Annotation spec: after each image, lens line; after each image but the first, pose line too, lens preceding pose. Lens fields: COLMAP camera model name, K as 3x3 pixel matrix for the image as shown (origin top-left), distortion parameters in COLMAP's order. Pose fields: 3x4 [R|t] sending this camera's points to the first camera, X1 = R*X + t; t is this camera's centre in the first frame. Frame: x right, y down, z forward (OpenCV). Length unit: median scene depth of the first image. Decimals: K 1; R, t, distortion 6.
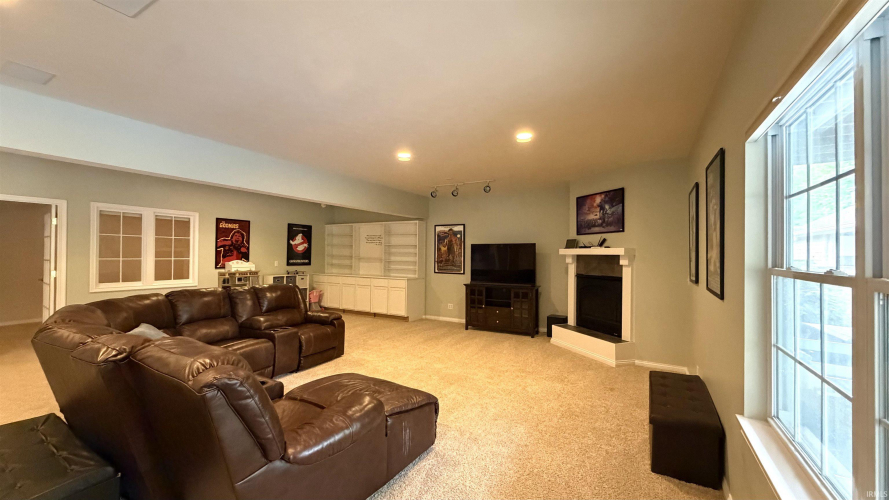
lens RADIAL K [[355.2, 0, 443.0], [0, 355.2, 252.5], [0, 0, 1]] dist [0.001028, 0.000027]
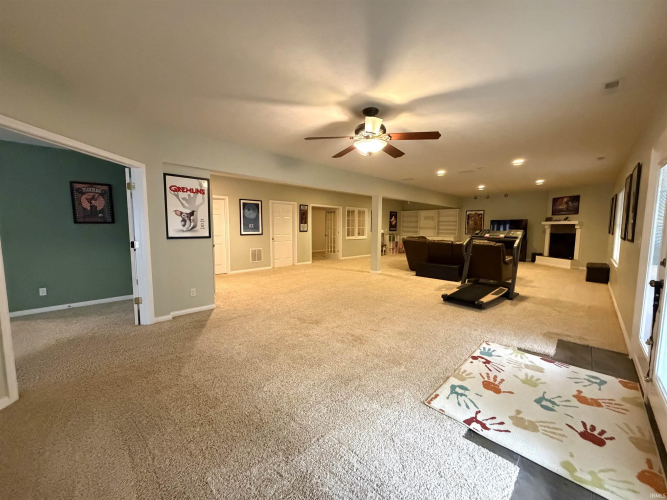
lens RADIAL K [[267.0, 0, 334.6], [0, 267.0, 252.2], [0, 0, 1]] dist [0.003762, 0.000050]
pose [[0.972064, 0.014644, -0.234260, -0.564053], [0.008601, 0.995159, 0.097898, 0.004550], [0.234559, -0.097178, 0.967232, -0.986263]]
